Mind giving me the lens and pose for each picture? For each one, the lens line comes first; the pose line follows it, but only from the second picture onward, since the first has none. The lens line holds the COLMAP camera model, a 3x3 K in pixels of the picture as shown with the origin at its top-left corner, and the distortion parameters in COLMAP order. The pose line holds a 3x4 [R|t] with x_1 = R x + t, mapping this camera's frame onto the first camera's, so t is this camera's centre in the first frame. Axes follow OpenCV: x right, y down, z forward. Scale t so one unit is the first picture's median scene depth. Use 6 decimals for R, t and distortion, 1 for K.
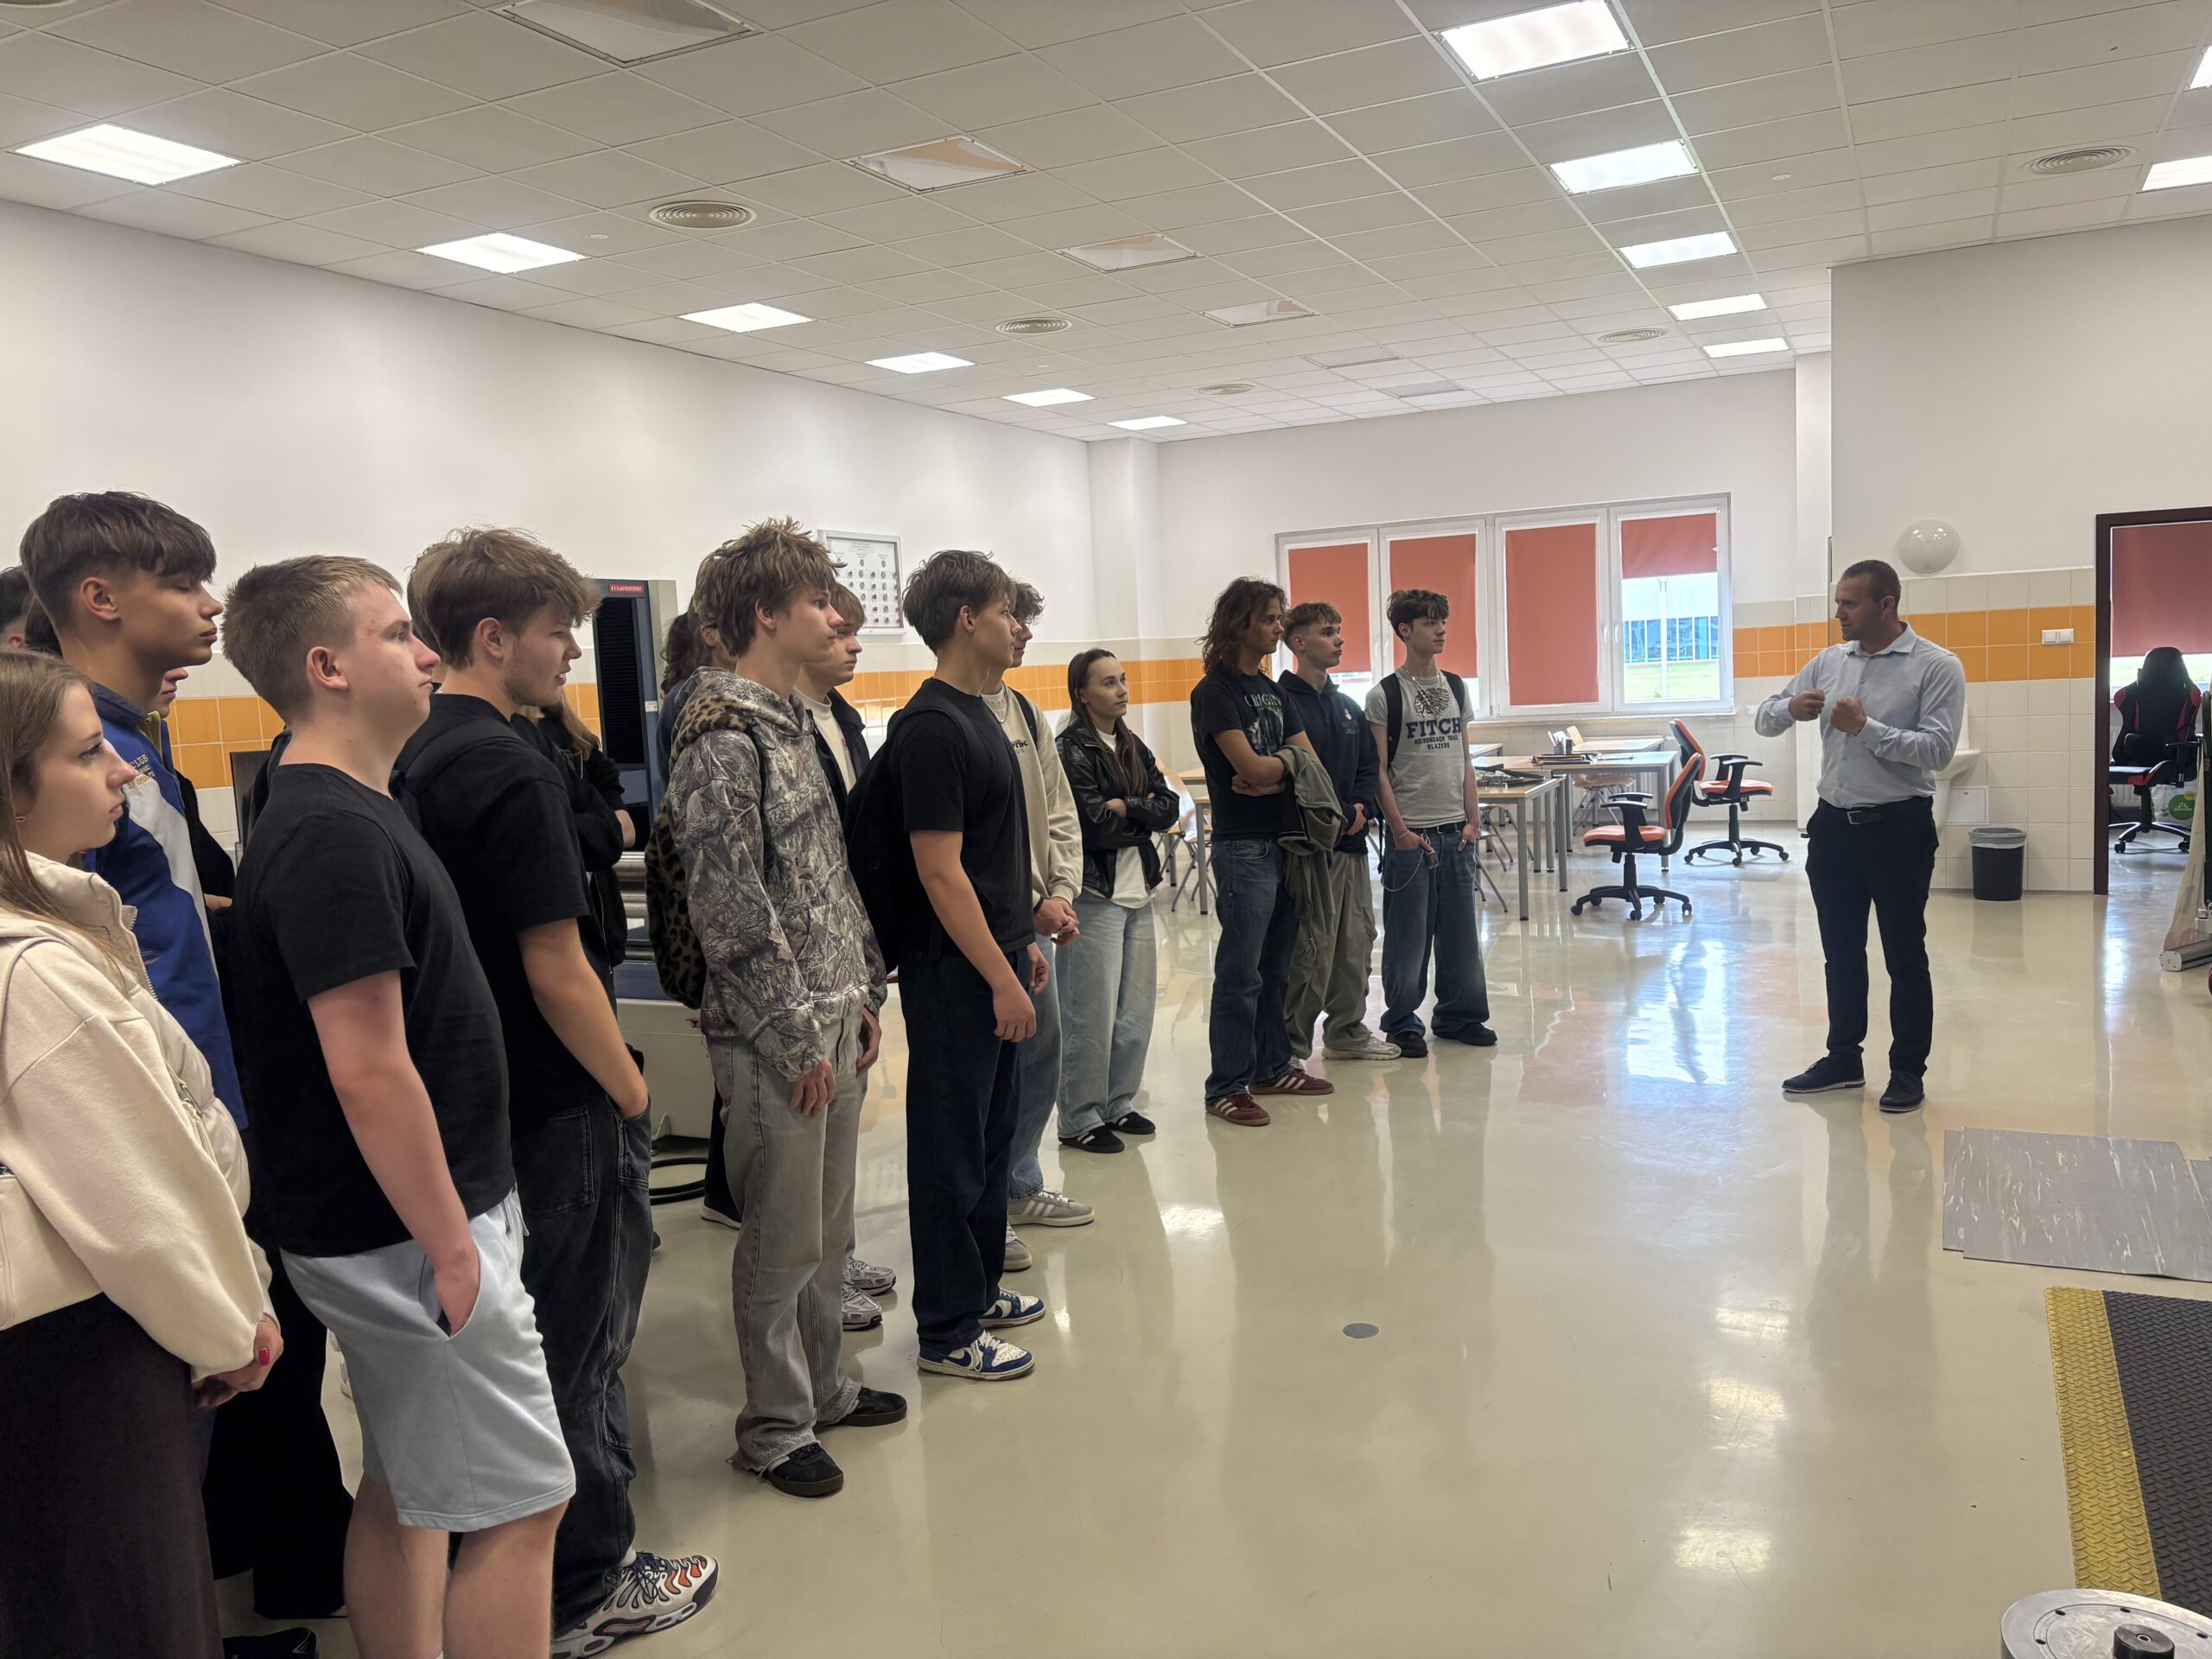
lens RADIAL K [[1688.7, 0, 1103.3], [0, 1688.7, 822.3], [0, 0, 1]] dist [-0.002643, -0.001444]
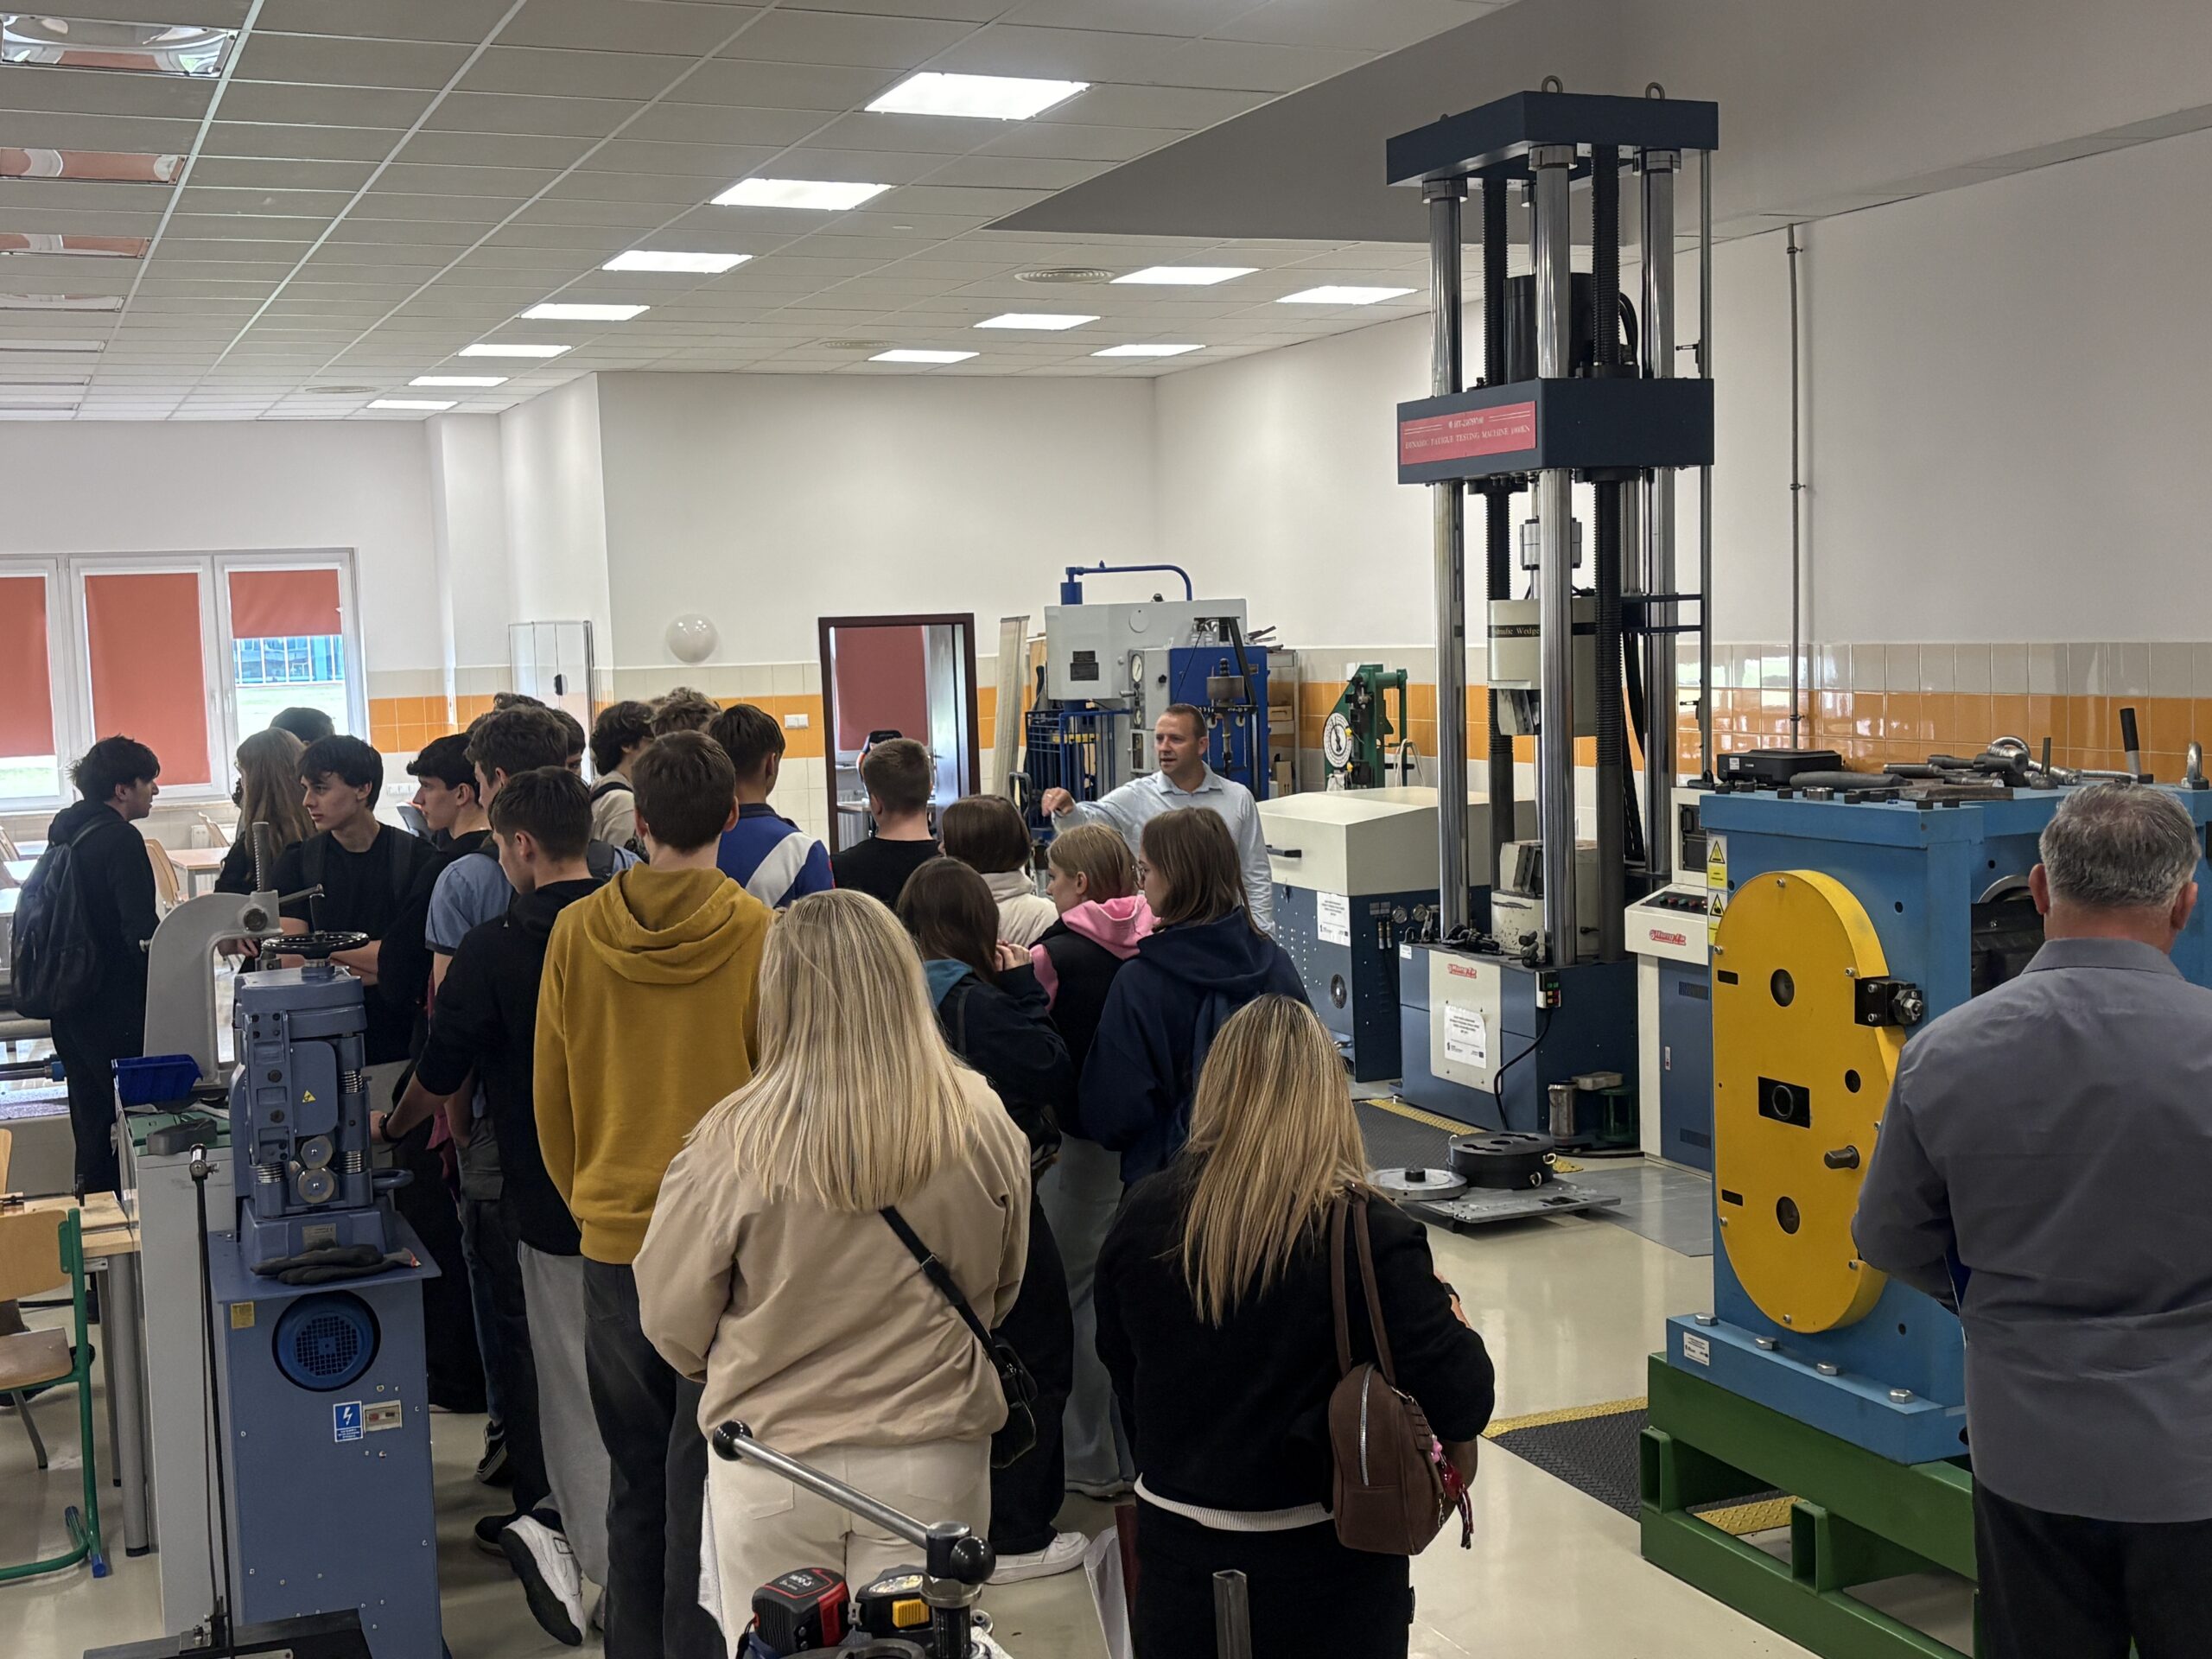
lens RADIAL K [[2548.2, 0, 1105.6], [0, 2548.2, 833.3], [0, 0, 1]] dist [0.113330, 0.000000]
pose [[0.637762, -0.047834, 0.768747, -0.614075], [0.074088, 0.997252, 0.000587, -0.020202], [-0.766662, 0.056581, 0.639553, -0.249393]]
